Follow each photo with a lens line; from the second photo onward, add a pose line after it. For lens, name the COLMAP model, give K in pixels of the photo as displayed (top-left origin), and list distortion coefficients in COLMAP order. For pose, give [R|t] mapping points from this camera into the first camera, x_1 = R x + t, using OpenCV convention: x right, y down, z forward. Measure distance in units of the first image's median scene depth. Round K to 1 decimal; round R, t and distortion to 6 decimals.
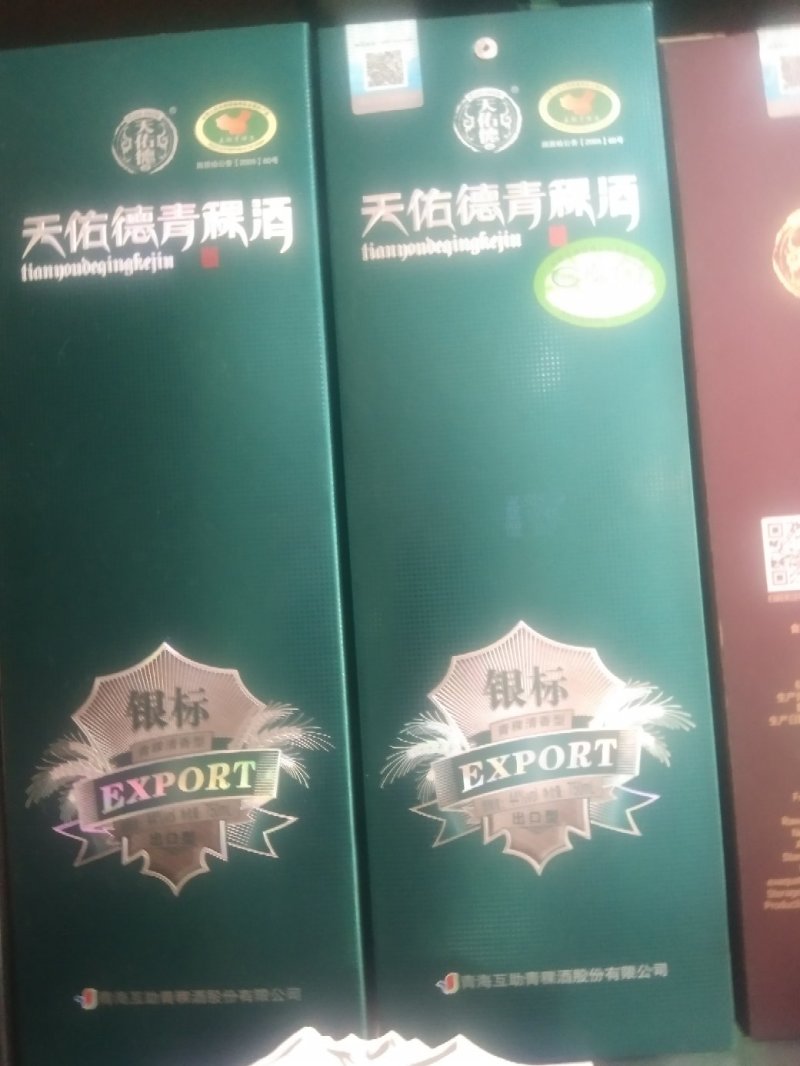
lens RADIAL K [[1187.0, 0, 400.0], [0, 1187.0, 533.0], [0, 0, 1]] dist [0.153212, -0.794713]
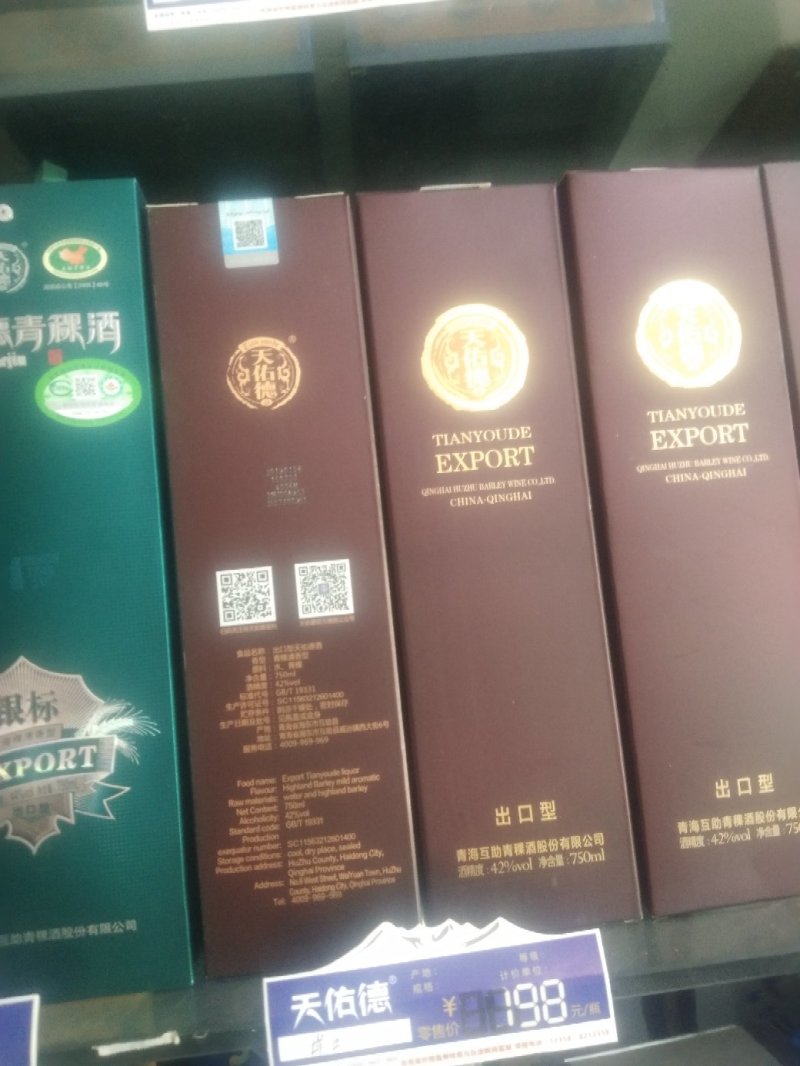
lens RADIAL K [[885.9, 0, 400.0], [0, 885.9, 533.0], [0, 0, 1]] dist [0.040271, -0.111591]
pose [[0.992088, -0.018101, 0.124236, 0.380945], [0.021668, 0.999389, -0.027415, -0.022679], [-0.123663, 0.029890, 0.991874, -0.000301]]
